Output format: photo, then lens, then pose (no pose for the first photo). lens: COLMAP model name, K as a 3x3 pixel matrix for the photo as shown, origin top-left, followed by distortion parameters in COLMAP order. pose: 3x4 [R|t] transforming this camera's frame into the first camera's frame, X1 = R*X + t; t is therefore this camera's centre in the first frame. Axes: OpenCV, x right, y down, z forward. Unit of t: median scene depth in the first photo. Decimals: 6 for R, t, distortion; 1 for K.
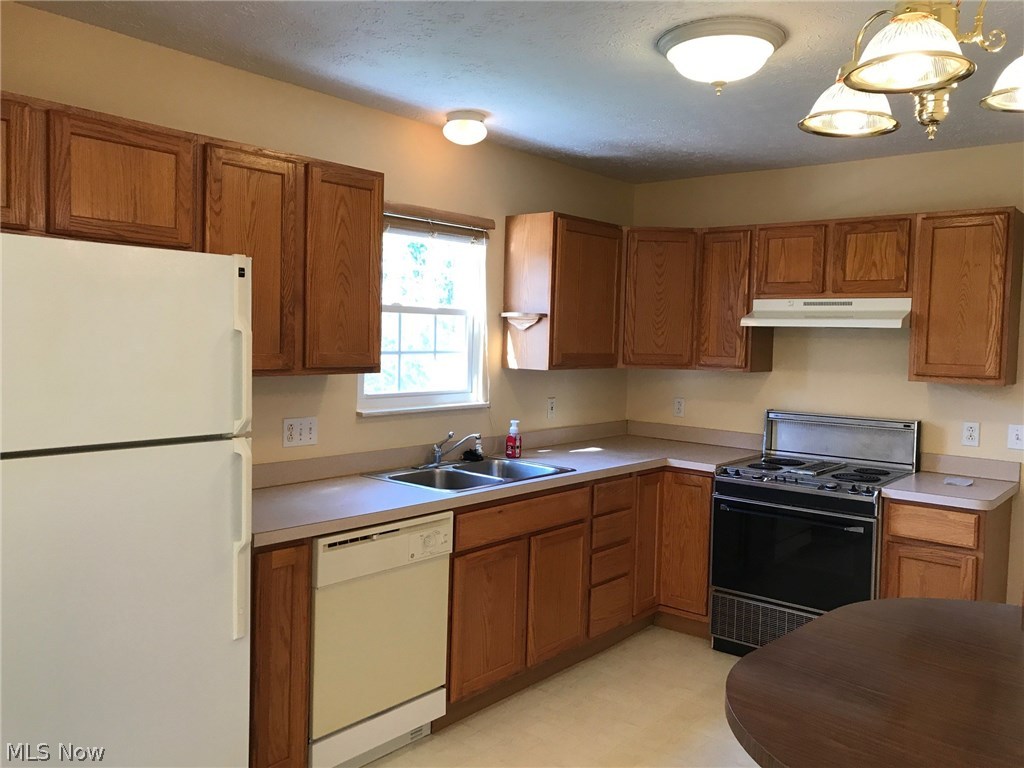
lens RADIAL K [[848.8, 0, 512.1], [0, 848.8, 366.8], [0, 0, 1]] dist [0.028925, -0.012441]
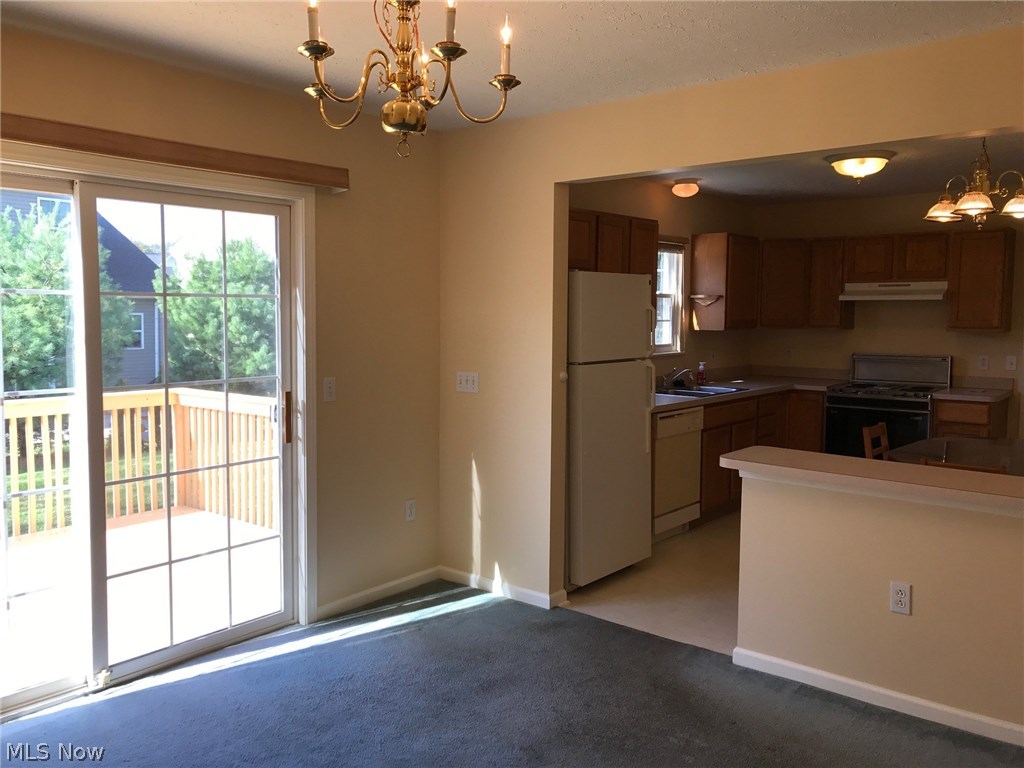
lens RADIAL K [[848.8, 0, 512.1], [0, 848.8, 366.8], [0, 0, 1]] dist [0.028925, -0.012441]
pose [[0.999734, -0.022015, 0.006910, -0.384652], [0.021816, 0.999377, 0.027739, 0.020444], [-0.007516, -0.027581, 0.999591, -0.643440]]
